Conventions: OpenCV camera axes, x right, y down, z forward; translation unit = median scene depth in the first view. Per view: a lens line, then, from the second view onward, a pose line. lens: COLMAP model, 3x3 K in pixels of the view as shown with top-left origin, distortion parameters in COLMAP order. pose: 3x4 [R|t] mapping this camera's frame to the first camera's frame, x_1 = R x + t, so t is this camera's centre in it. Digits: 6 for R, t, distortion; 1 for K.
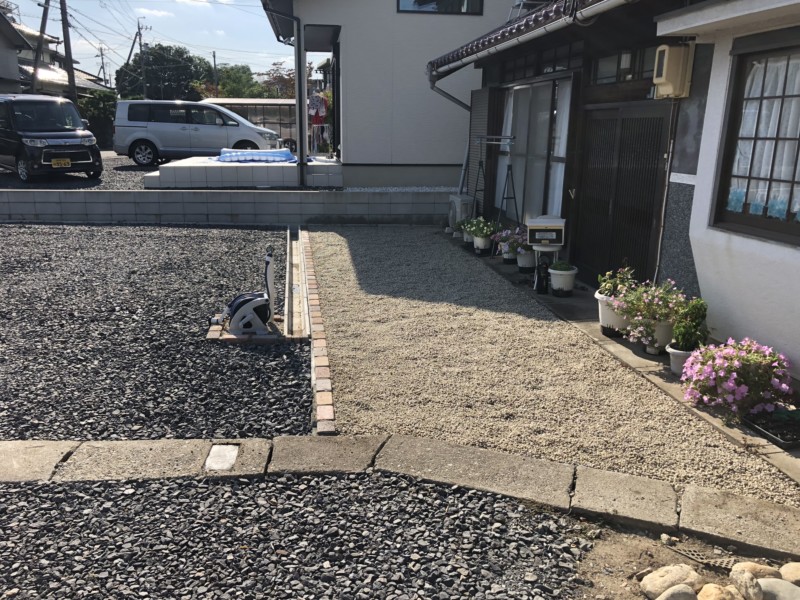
lens RADIAL K [[662.0, 0, 400.0], [0, 662.0, 300.0], [0, 0, 1]] dist [0.017606, -0.010175]
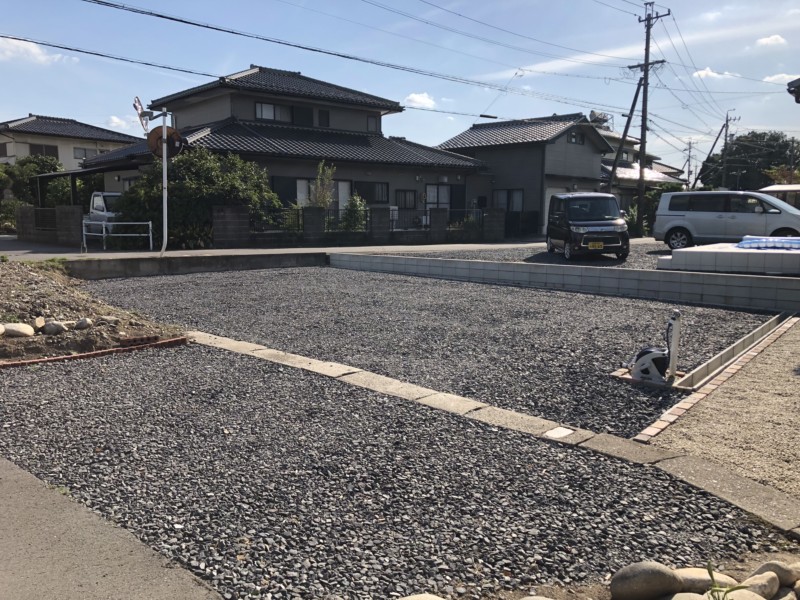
lens RADIAL K [[662.0, 0, 400.0], [0, 662.0, 300.0], [0, 0, 1]] dist [0.017606, -0.010175]
pose [[0.686834, 0.083782, -0.721969, 0.374231], [-0.174553, 0.983276, -0.051953, 0.054749], [0.705542, 0.161705, 0.689972, -0.239098]]
